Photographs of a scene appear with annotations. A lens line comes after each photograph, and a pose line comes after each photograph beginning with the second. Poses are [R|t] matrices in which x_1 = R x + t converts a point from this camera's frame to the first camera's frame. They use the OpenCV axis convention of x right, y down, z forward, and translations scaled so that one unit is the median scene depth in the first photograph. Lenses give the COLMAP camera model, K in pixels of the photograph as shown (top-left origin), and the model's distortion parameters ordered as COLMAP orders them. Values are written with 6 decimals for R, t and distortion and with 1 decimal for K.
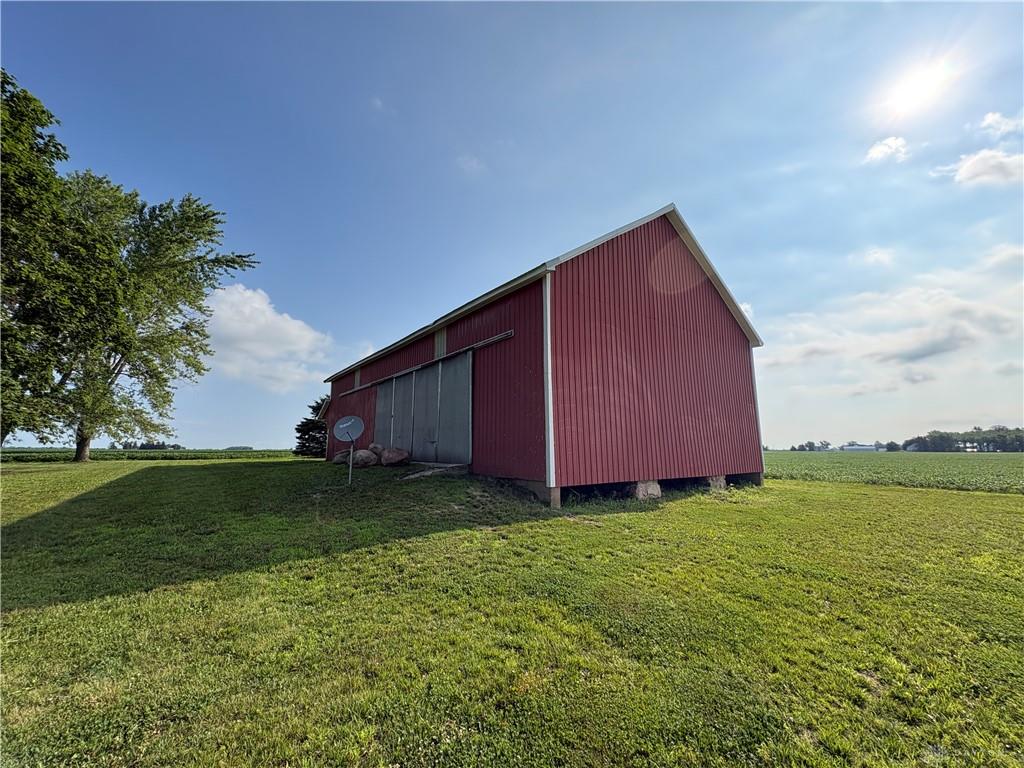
lens RADIAL K [[408.6, 0, 514.2], [0, 408.6, 379.1], [0, 0, 1]] dist [-0.000770, -0.000175]
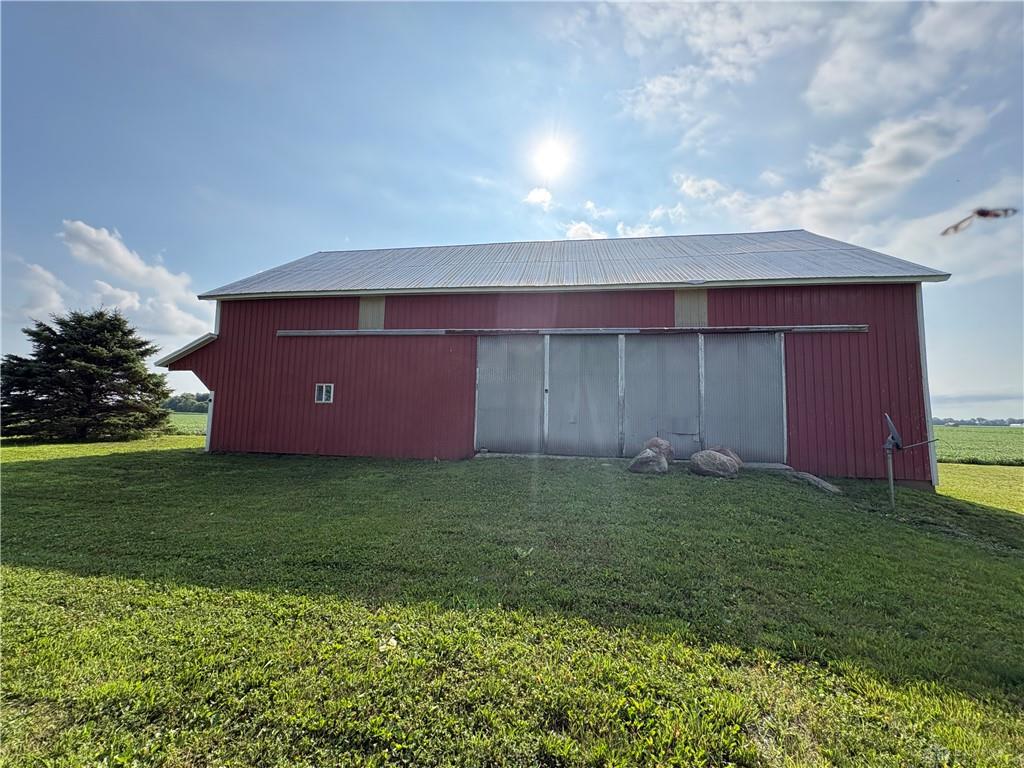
lens RADIAL K [[408.6, 0, 514.2], [0, 408.6, 379.1], [0, 0, 1]] dist [-0.000770, -0.000175]
pose [[0.710950, 0.077554, 0.698953, -0.840637], [-0.136538, 0.990210, 0.029010, 0.061867], [-0.689861, -0.116058, 0.714579, 0.567852]]
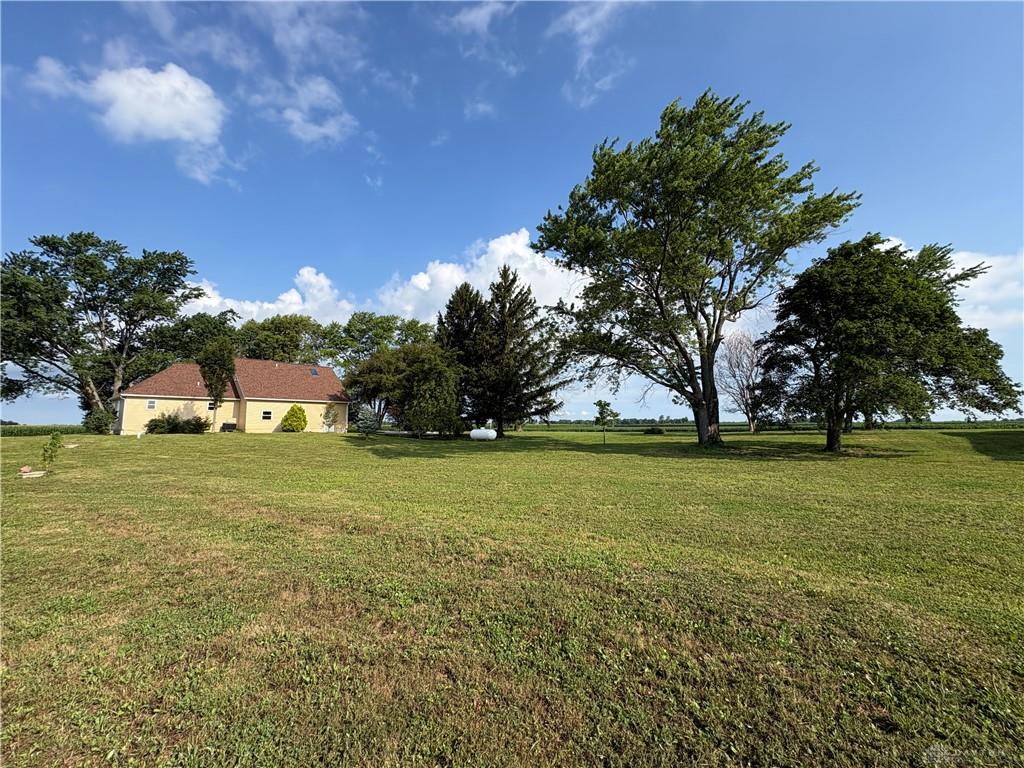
lens RADIAL K [[408.6, 0, 514.2], [0, 408.6, 379.1], [0, 0, 1]] dist [-0.000770, -0.000175]
pose [[0.222948, -0.109100, -0.968706, 0.281793], [0.170140, 0.982820, -0.071532, -0.168093], [0.959868, -0.148868, 0.237680, -1.016057]]
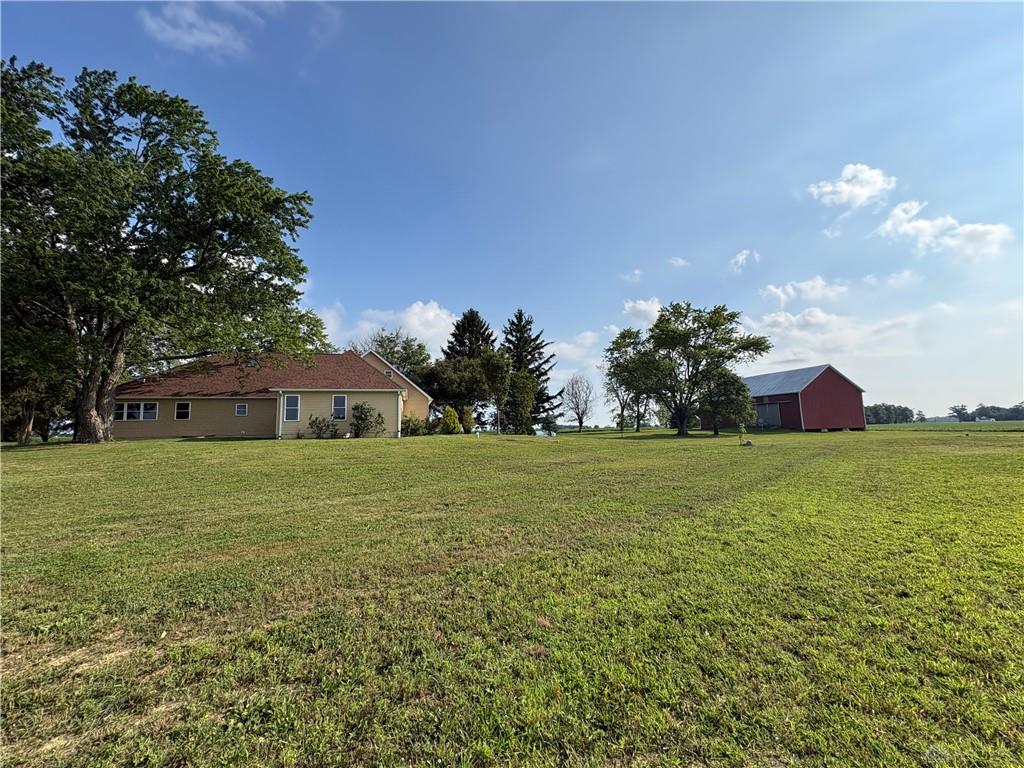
lens RADIAL K [[408.6, 0, 514.2], [0, 408.6, 379.1], [0, 0, 1]] dist [-0.000770, -0.000175]
pose [[0.918334, -0.069390, -0.389677, -0.805816], [0.085981, 0.995976, 0.025274, -0.556169], [0.386356, -0.056715, 0.920605, -3.468594]]
